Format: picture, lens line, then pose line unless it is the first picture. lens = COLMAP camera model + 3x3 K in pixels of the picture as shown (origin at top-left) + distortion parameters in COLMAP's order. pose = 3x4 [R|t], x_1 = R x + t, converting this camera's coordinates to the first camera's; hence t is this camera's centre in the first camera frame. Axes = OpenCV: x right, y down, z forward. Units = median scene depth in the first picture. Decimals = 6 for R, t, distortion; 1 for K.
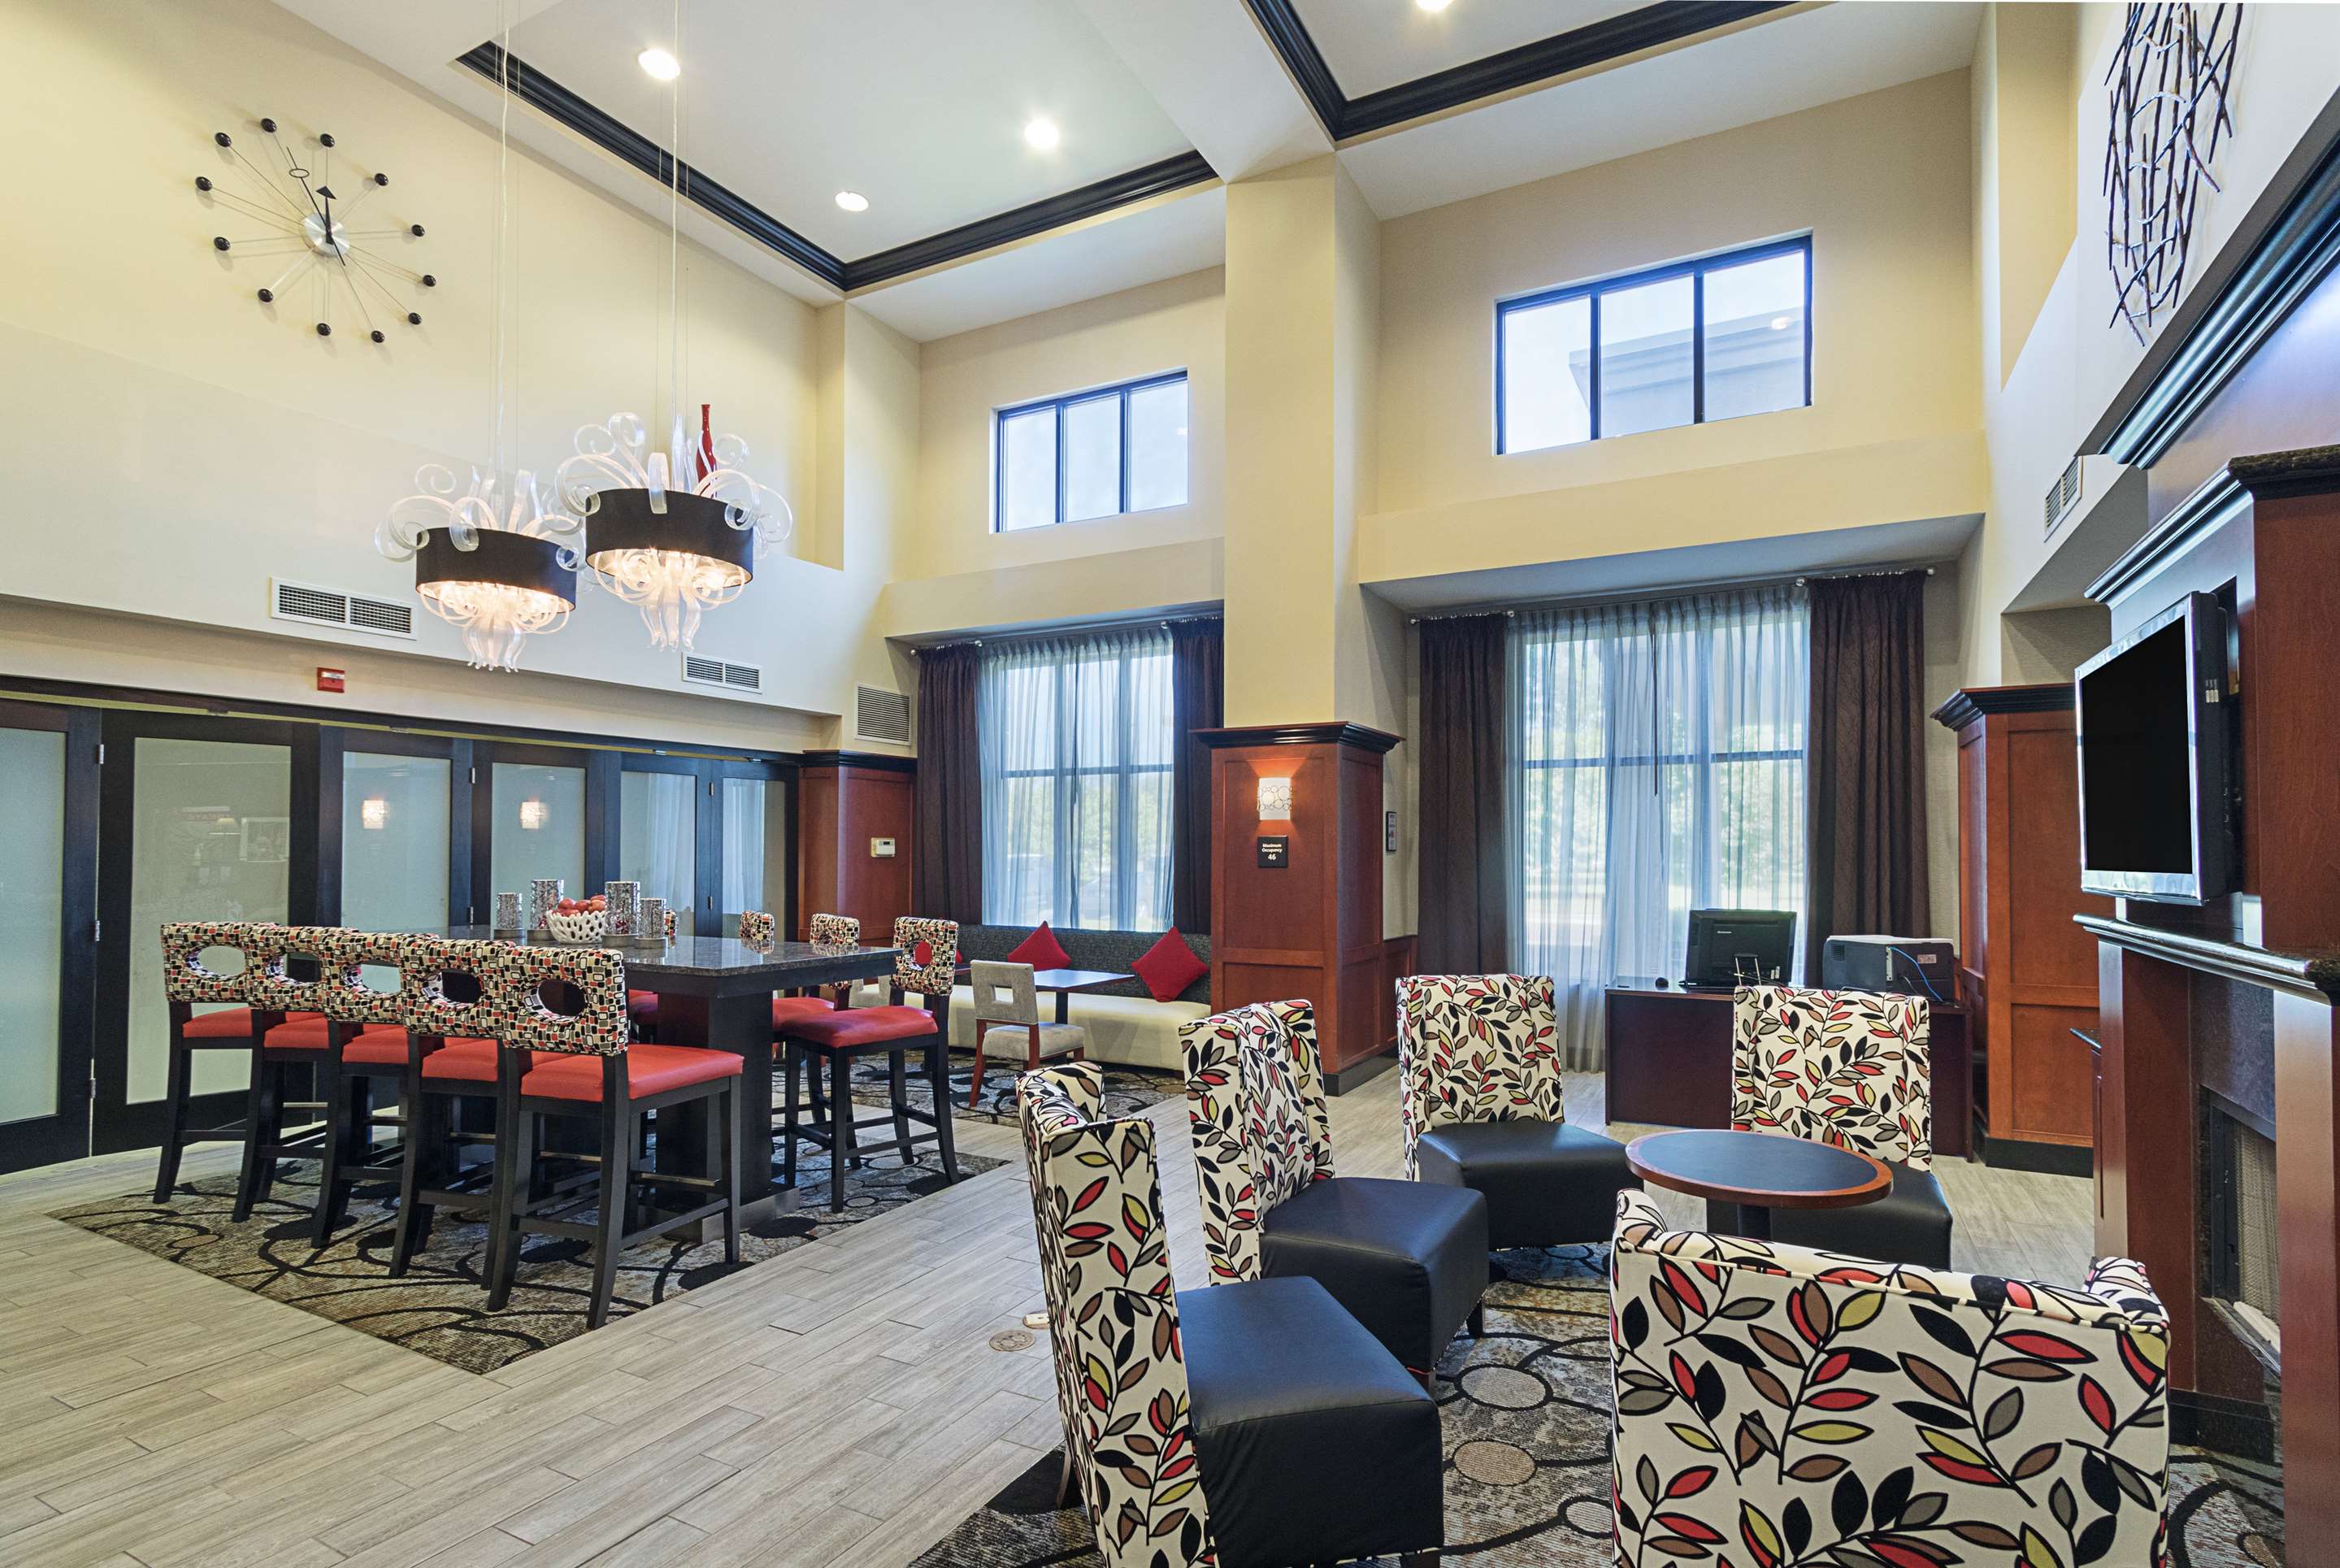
lens RADIAL K [[1131.9, 0, 1172.6], [0, 1131.9, 826.8], [0, 0, 1]] dist [0.001069, 0.000256]
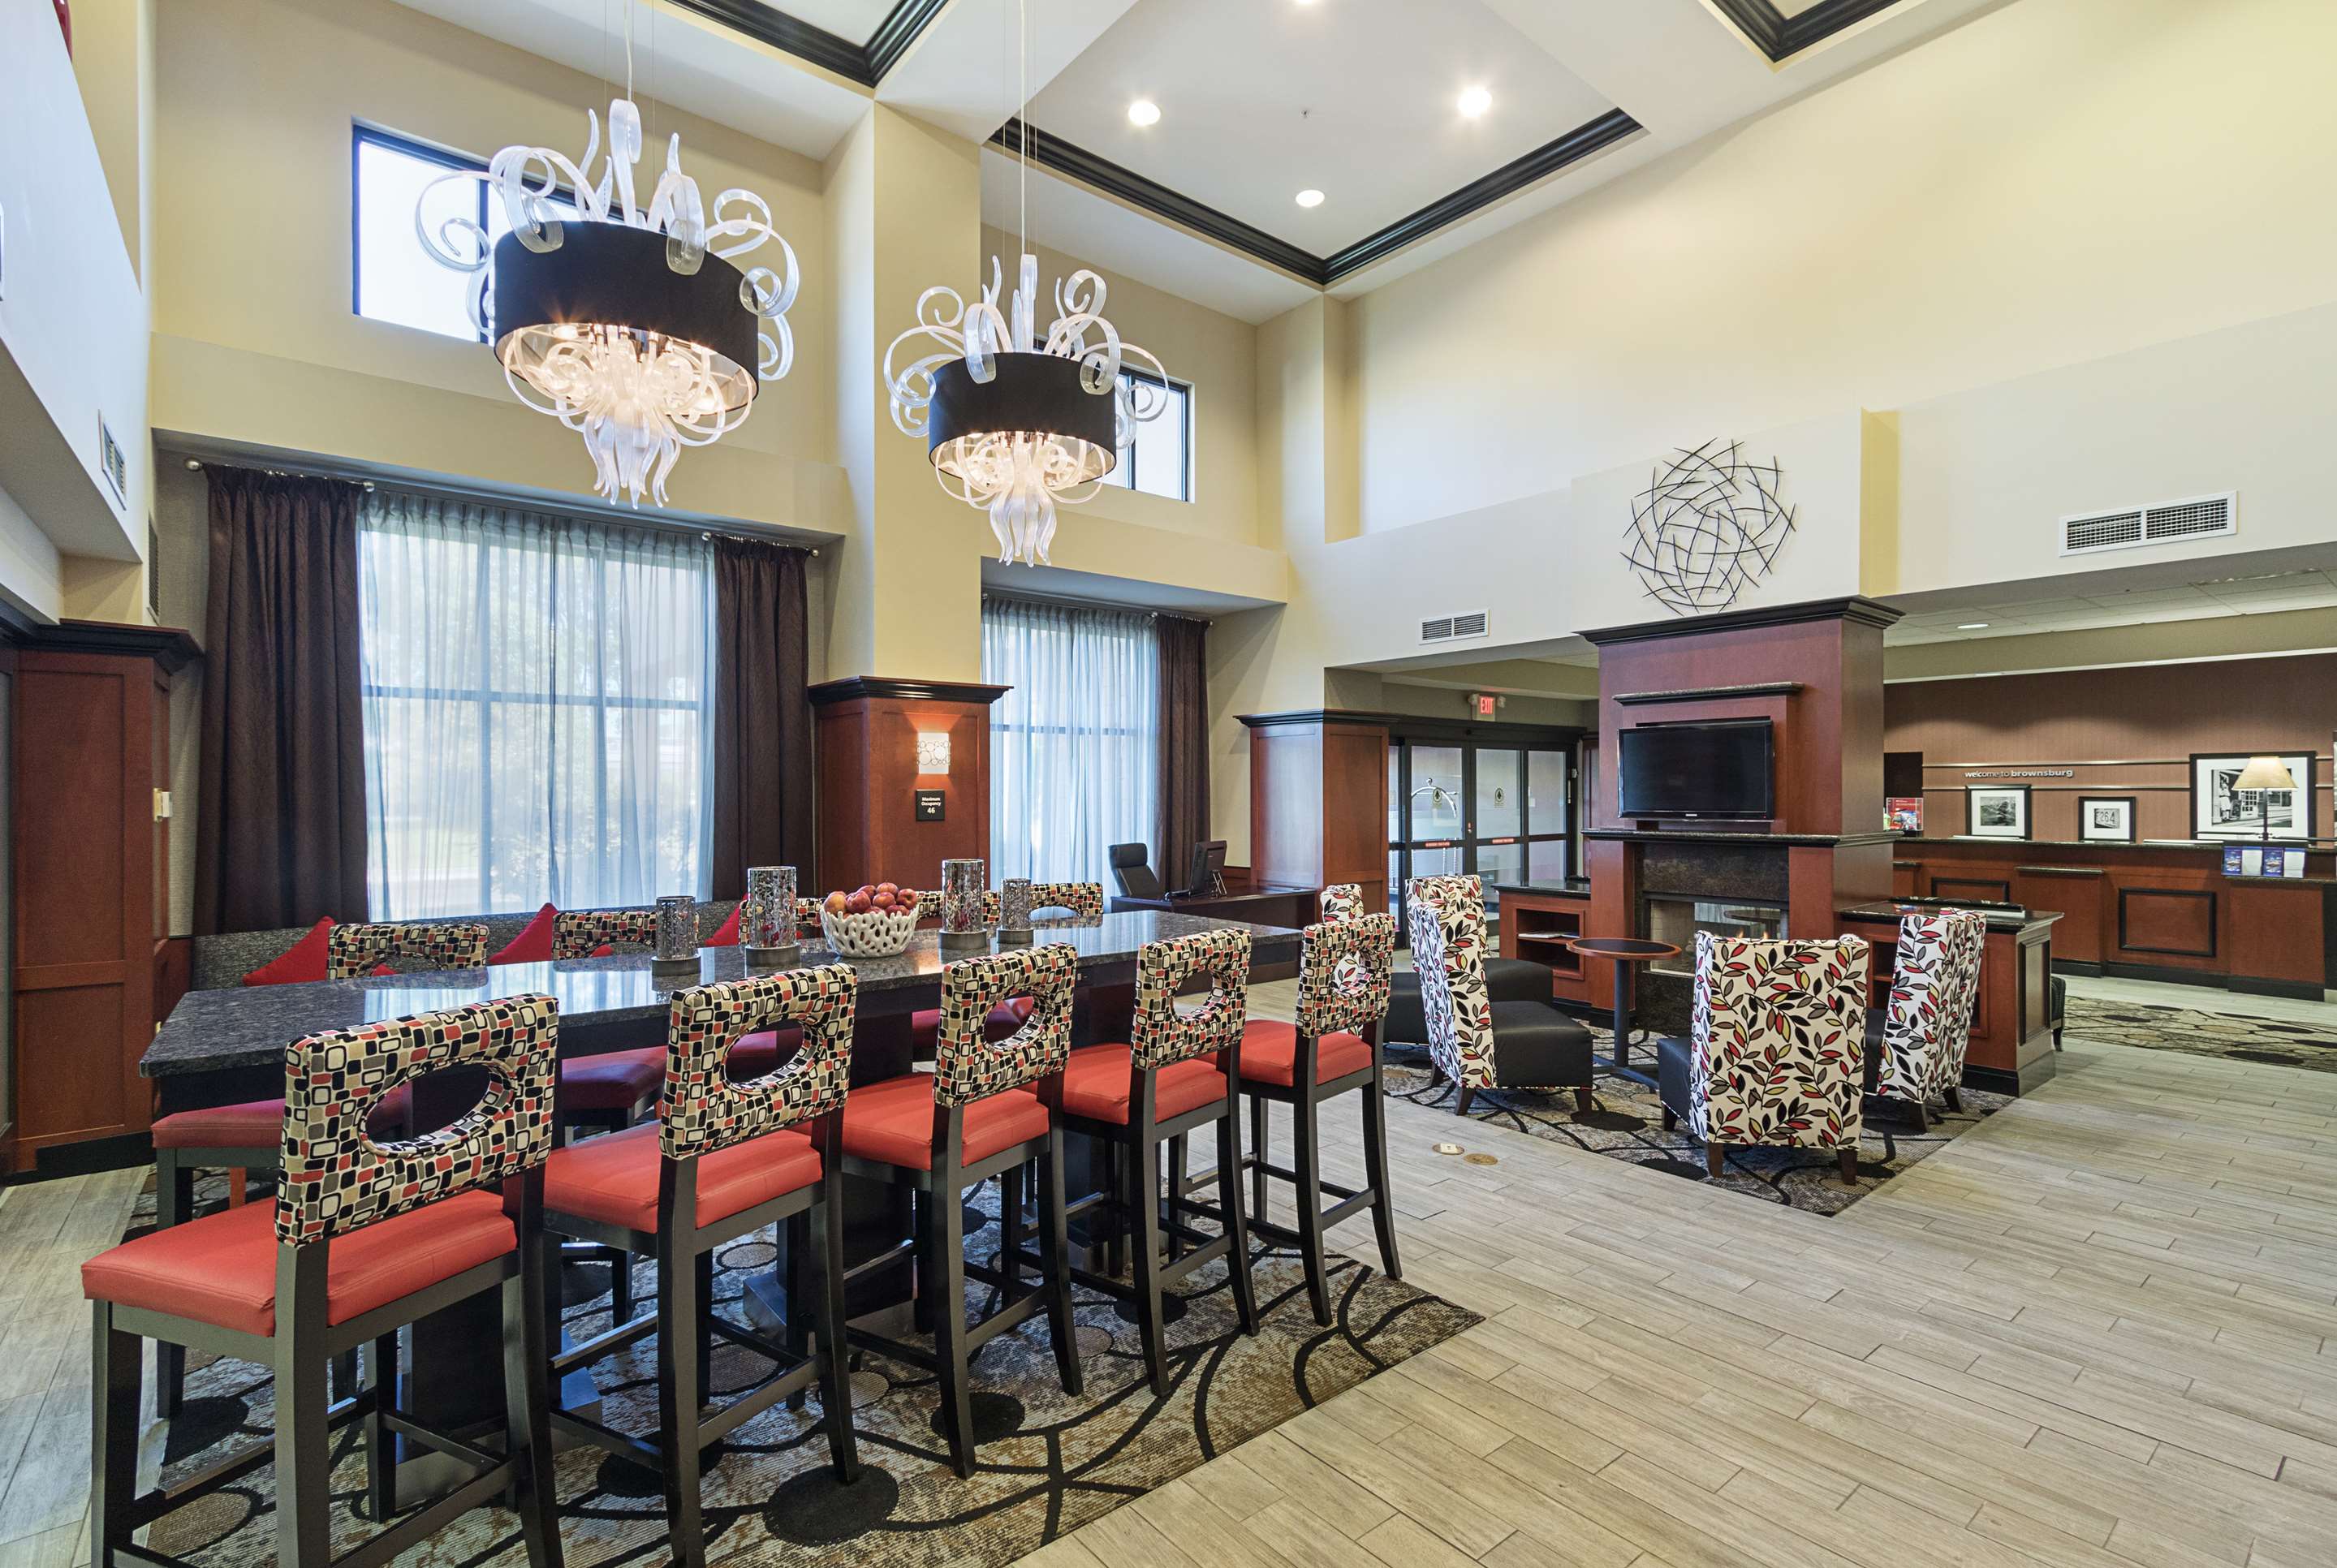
lens RADIAL K [[1111.0, 0, 1233.5], [0, 1111.0, 793.6], [0, 0, 1]] dist [0.000095, 0.000607]
pose [[0.359953, -0.005169, 0.932956, -0.791810], [-0.019071, 0.999735, 0.012897, -0.006990], [-0.932776, -0.022435, 0.359759, 0.409264]]
